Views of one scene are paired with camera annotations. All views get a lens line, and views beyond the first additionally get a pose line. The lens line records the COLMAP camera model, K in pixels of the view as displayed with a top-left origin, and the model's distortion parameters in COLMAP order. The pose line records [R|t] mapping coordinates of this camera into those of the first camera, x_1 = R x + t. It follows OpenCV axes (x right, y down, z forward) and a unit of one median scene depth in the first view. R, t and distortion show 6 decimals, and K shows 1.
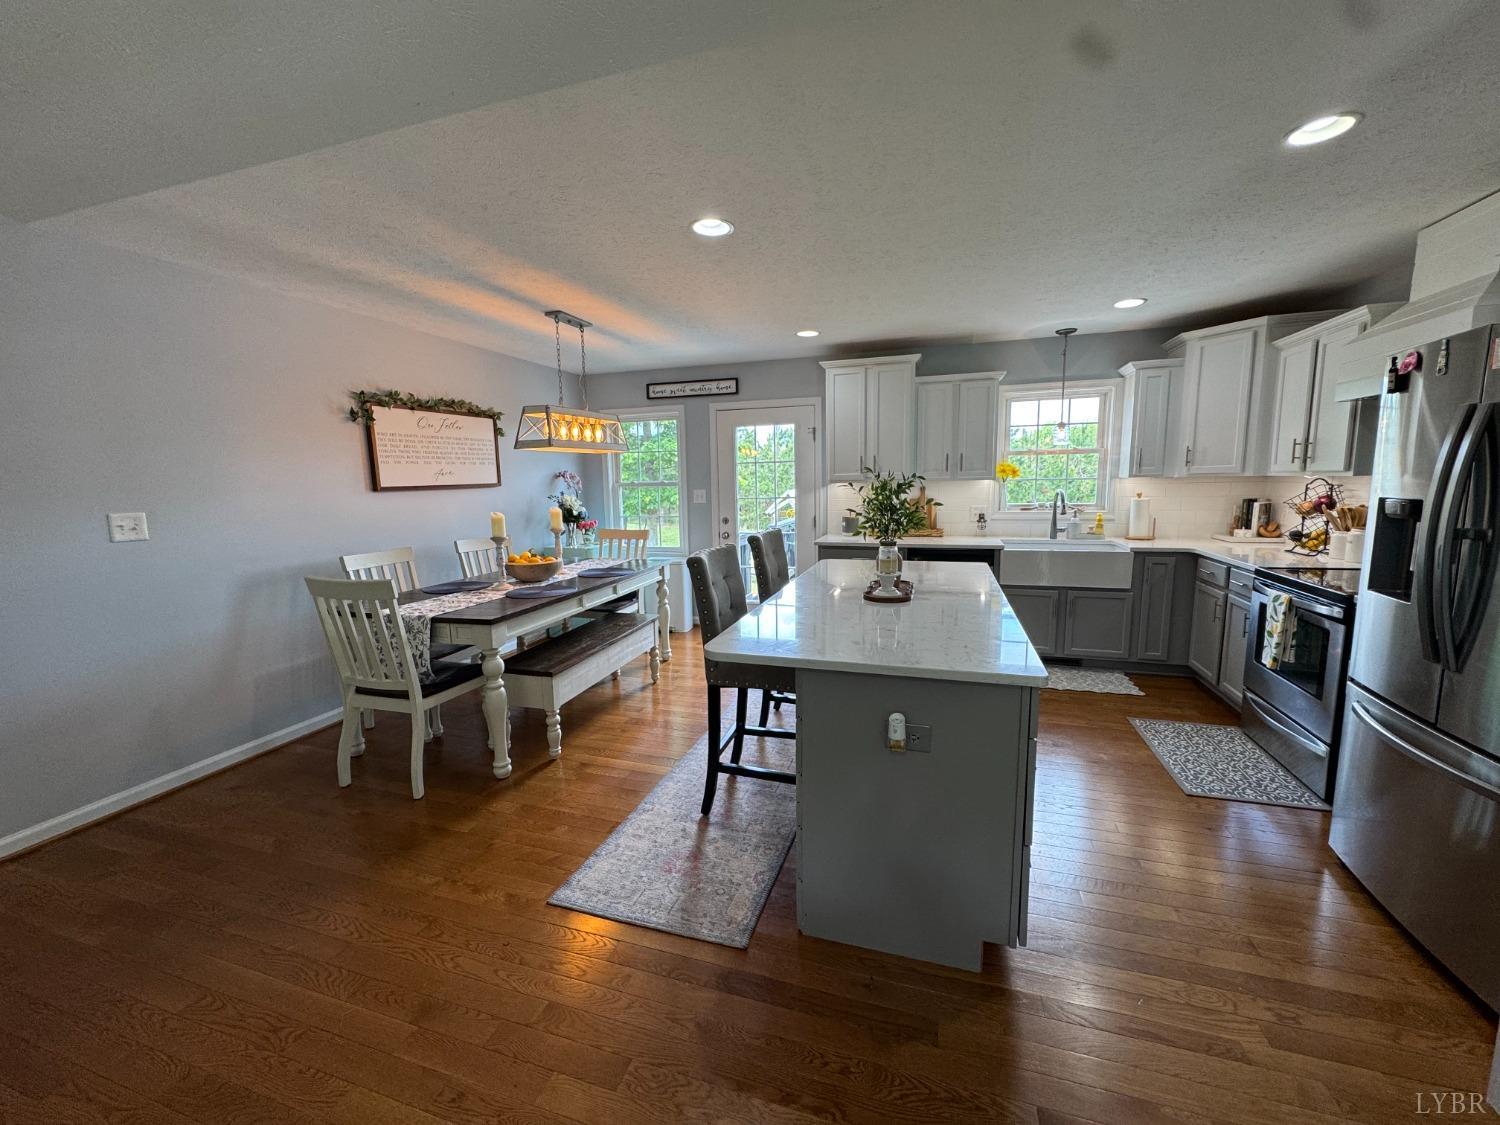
lens RADIAL K [[597.7, 0, 750.0], [0, 597.7, 562.5], [0, 0, 1]] dist [0.000482, -0.000230]
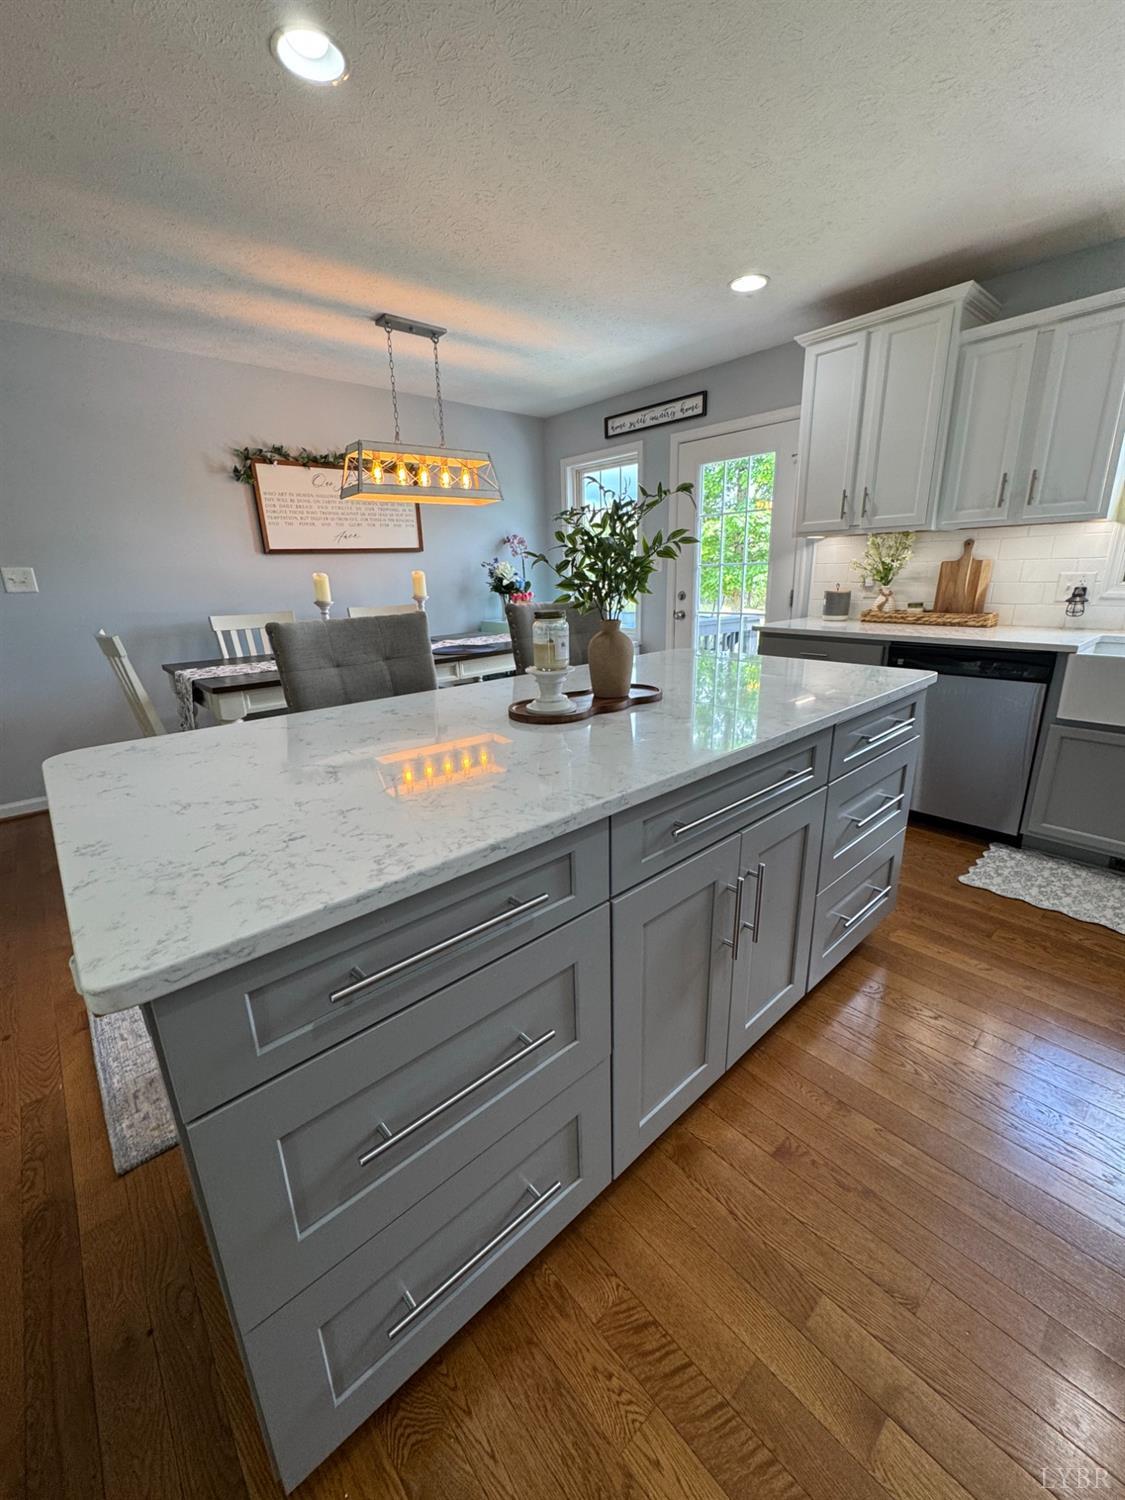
lens RADIAL K [[595.9, 0, 562.5], [0, 595.9, 750.0], [0, 0, 1]] dist [0.000398, 0.000181]
pose [[0.859537, 0.144078, -0.490345, 0.320972], [-0.060518, 0.981383, 0.182277, -0.006850], [0.507478, -0.126999, 0.852254, 0.324856]]
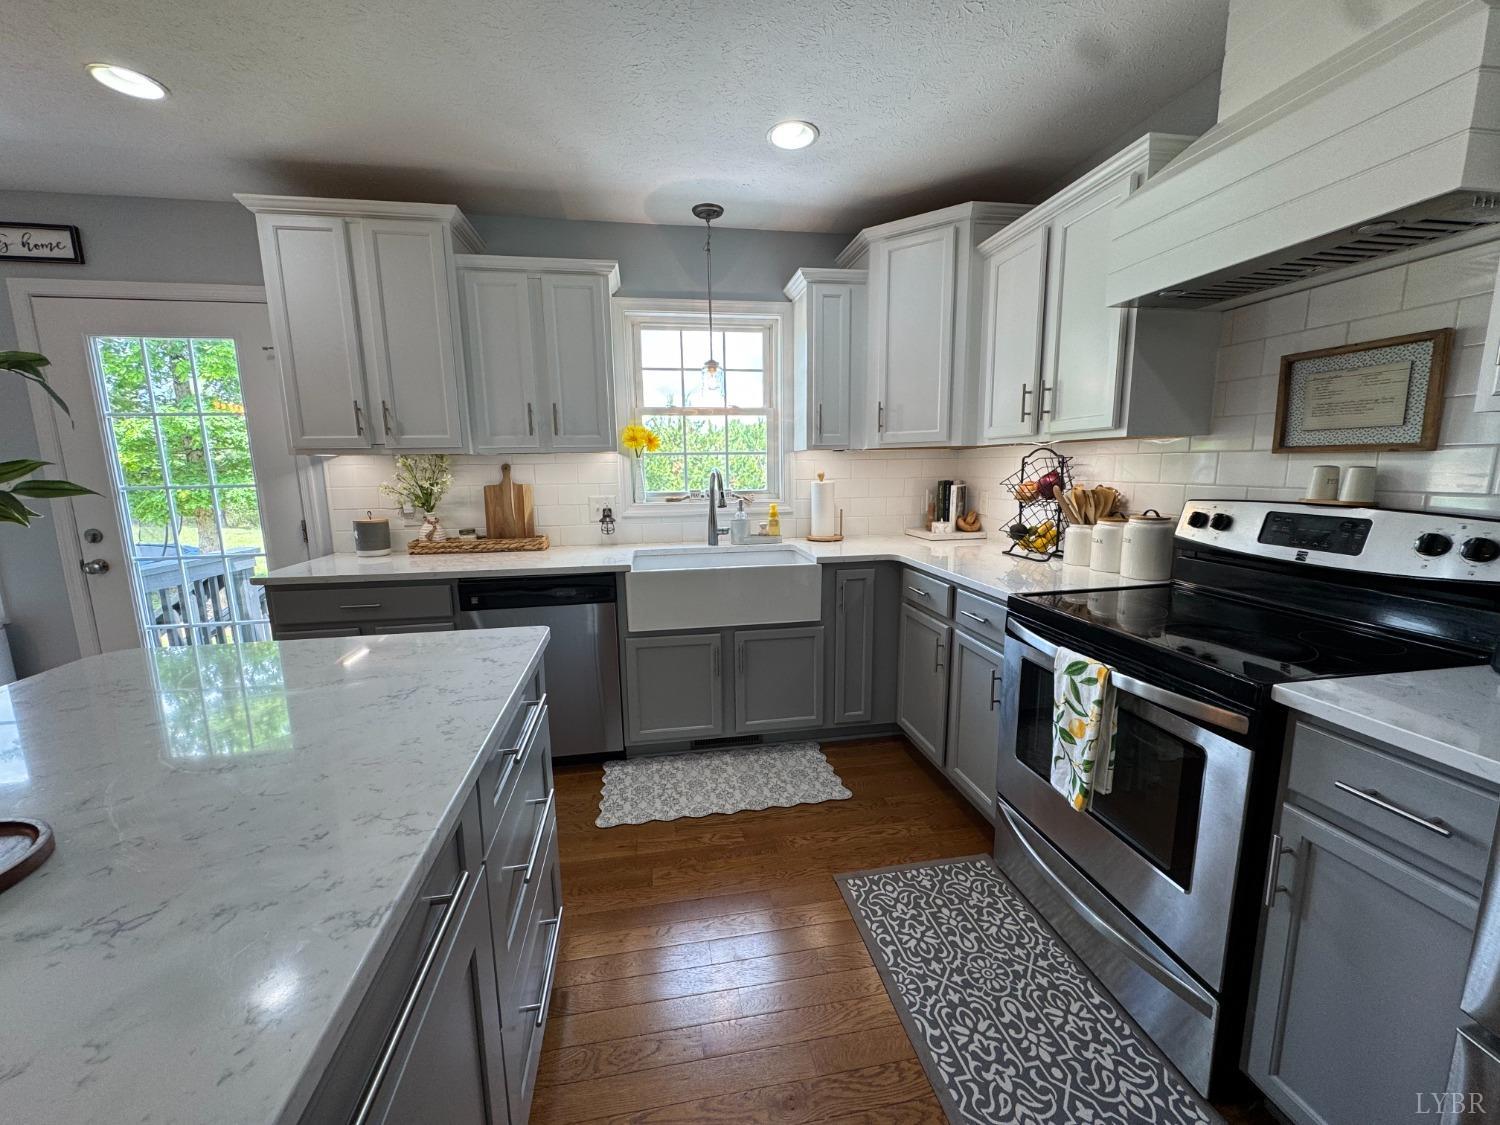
lens RADIAL K [[597.7, 0, 750.0], [0, 597.7, 562.5], [0, 0, 1]] dist [0.000482, -0.000230]
pose [[0.886739, -0.066958, 0.457395, 0.279094], [0.060845, 0.997752, 0.028101, -0.041591], [-0.458248, 0.002912, 0.888819, 0.462170]]
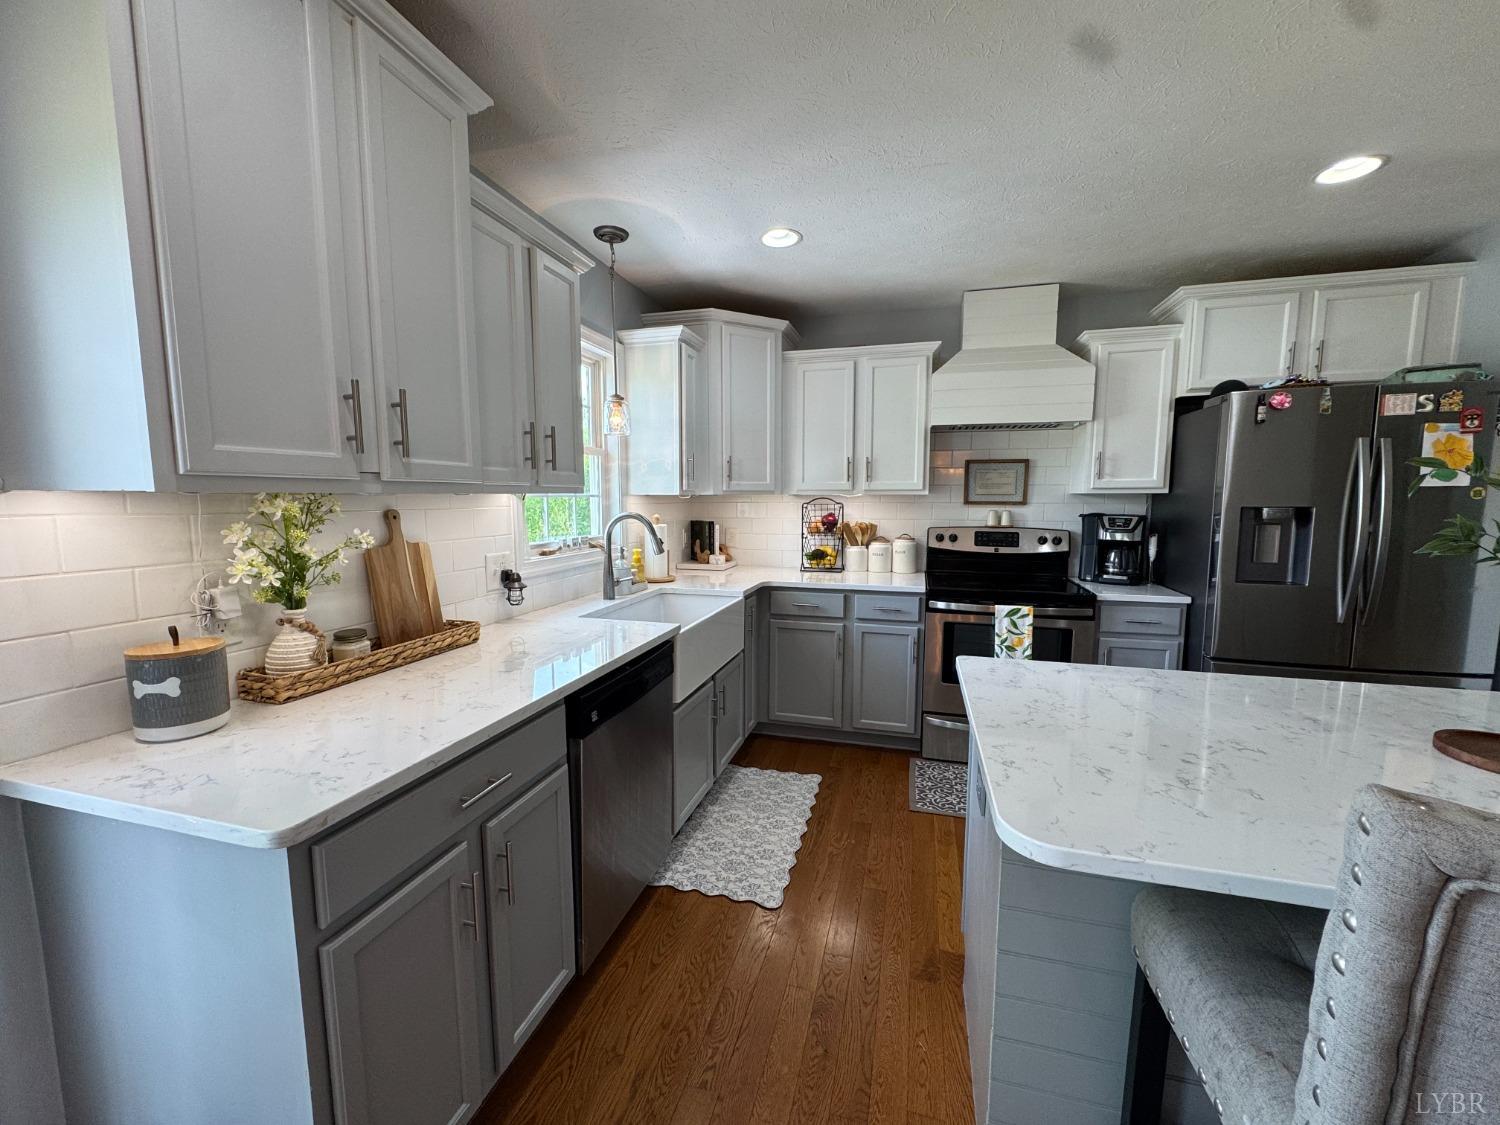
lens RADIAL K [[597.7, 0, 750.0], [0, 597.7, 562.5], [0, 0, 1]] dist [0.000482, -0.000230]
pose [[-0.034253, -0.089221, 0.995423, -0.070386], [0.141115, 0.985597, 0.093196, -0.123485], [-0.989400, 0.143661, -0.021169, 0.992673]]
